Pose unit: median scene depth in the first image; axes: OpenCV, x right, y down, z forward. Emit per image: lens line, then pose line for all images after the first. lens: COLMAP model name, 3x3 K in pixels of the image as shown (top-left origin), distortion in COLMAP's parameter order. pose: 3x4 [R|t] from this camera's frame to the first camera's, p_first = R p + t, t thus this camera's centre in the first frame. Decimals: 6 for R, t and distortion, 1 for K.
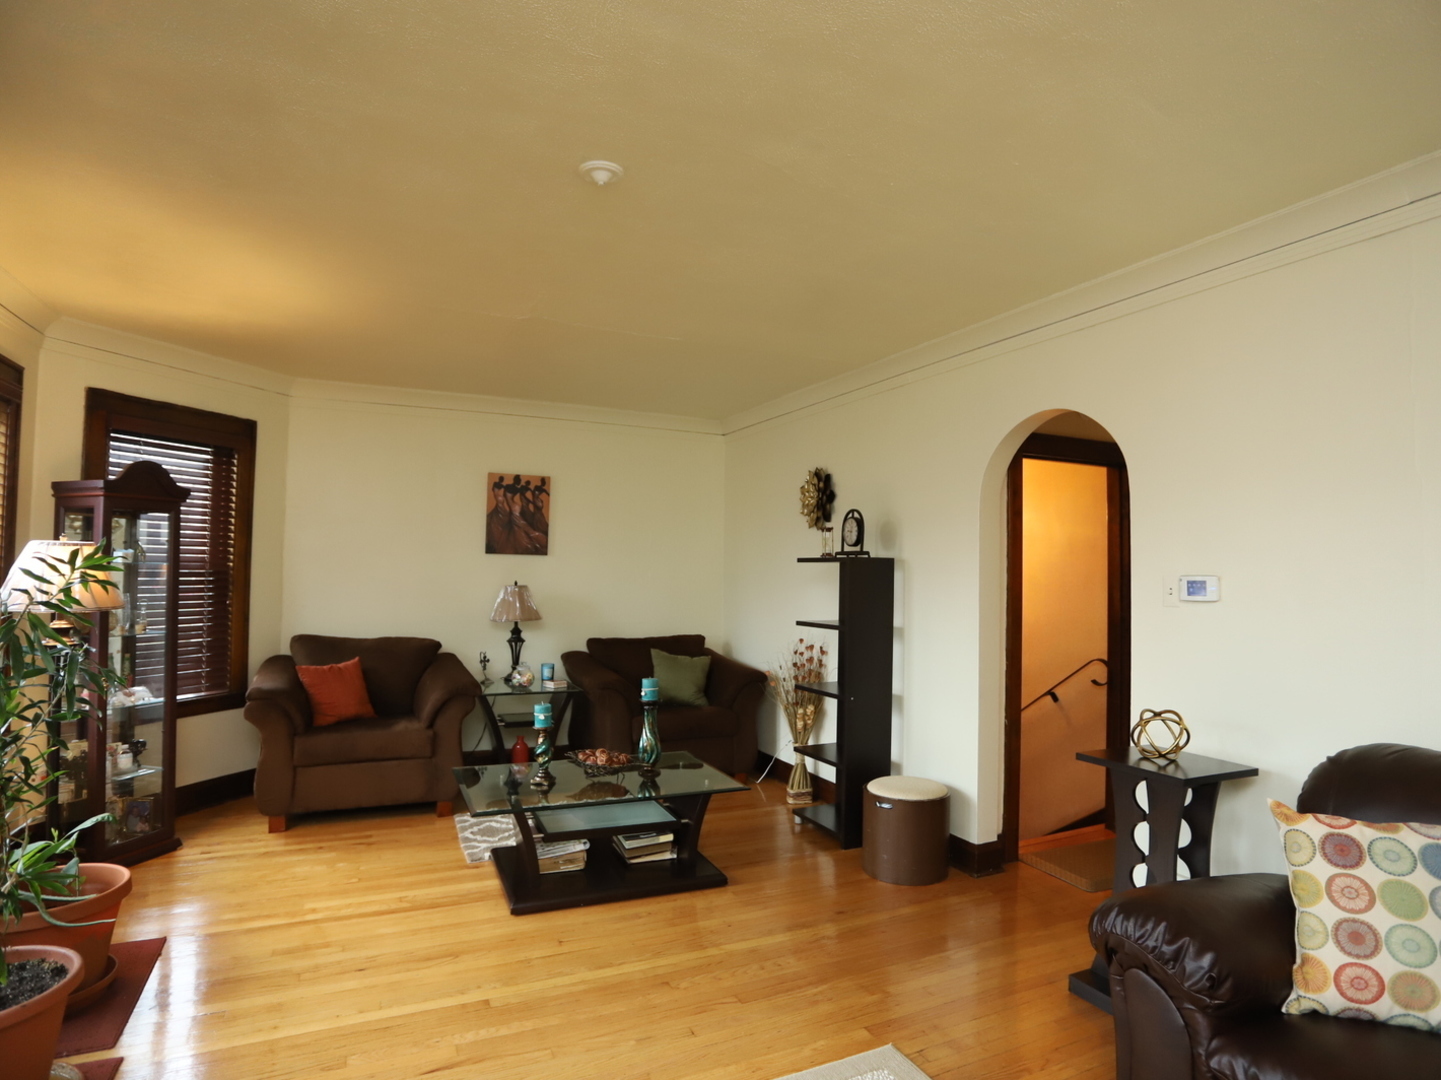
lens RADIAL K [[812.0, 0, 725.3], [0, 812.0, 539.9], [0, 0, 1]] dist [-0.074549, 0.036562]
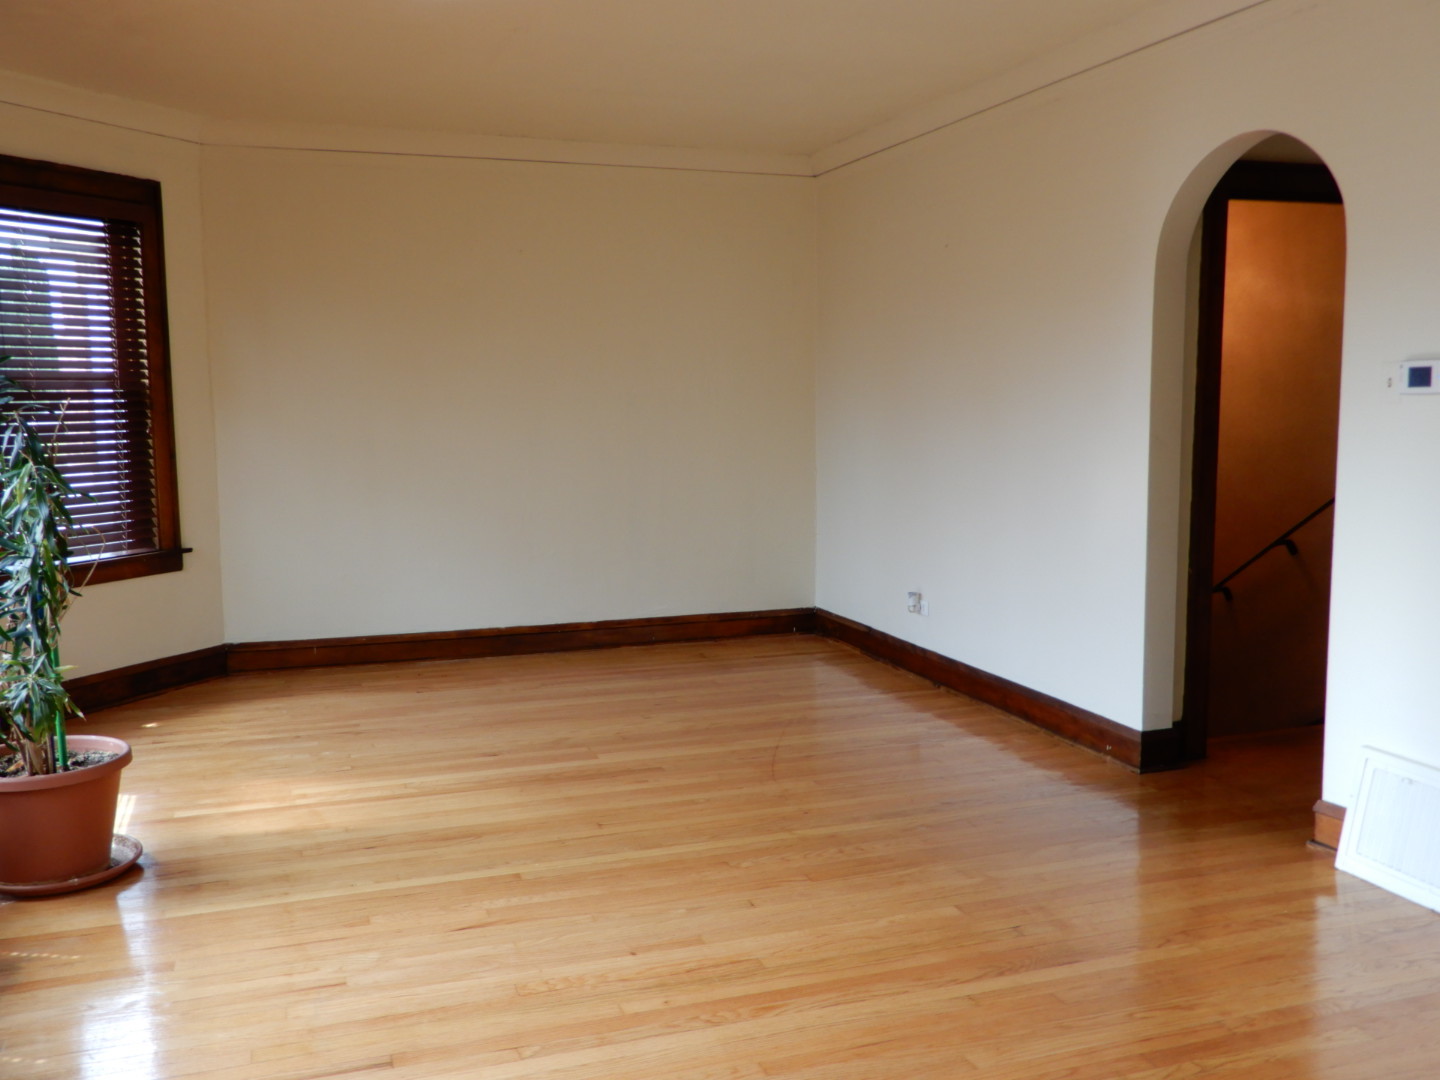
lens RADIAL K [[1292.5, 0, 718.1], [0, 1292.5, 547.2], [0, 0, 1]] dist [0.023404, 0.008270]
pose [[0.994632, -0.009902, -0.103003, 0.045864], [0.026290, 0.986930, 0.158988, 0.005509], [0.100083, -0.160842, 0.981893, -0.213423]]
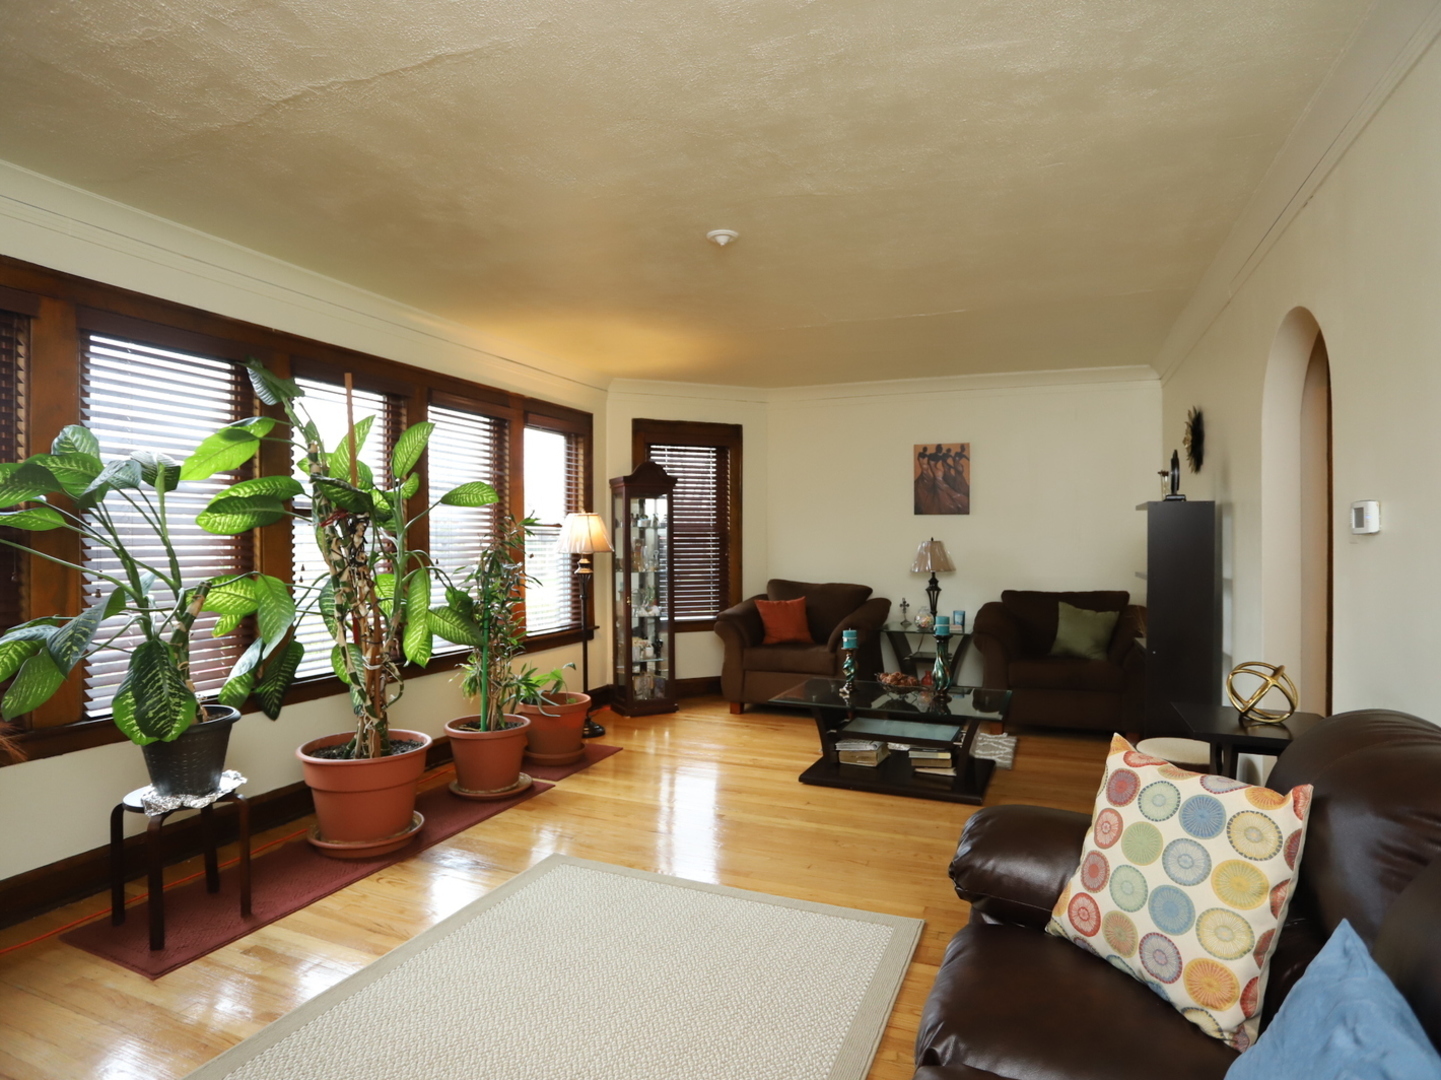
lens RADIAL K [[812.9, 0, 730.0], [0, 812.9, 539.6], [0, 0, 1]] dist [-0.082005, 0.045928]
pose [[0.678127, -0.013484, -0.734821, 0.552487], [0.039494, 0.999056, 0.018114, 0.030920], [0.733882, -0.041305, 0.678020, 0.014647]]
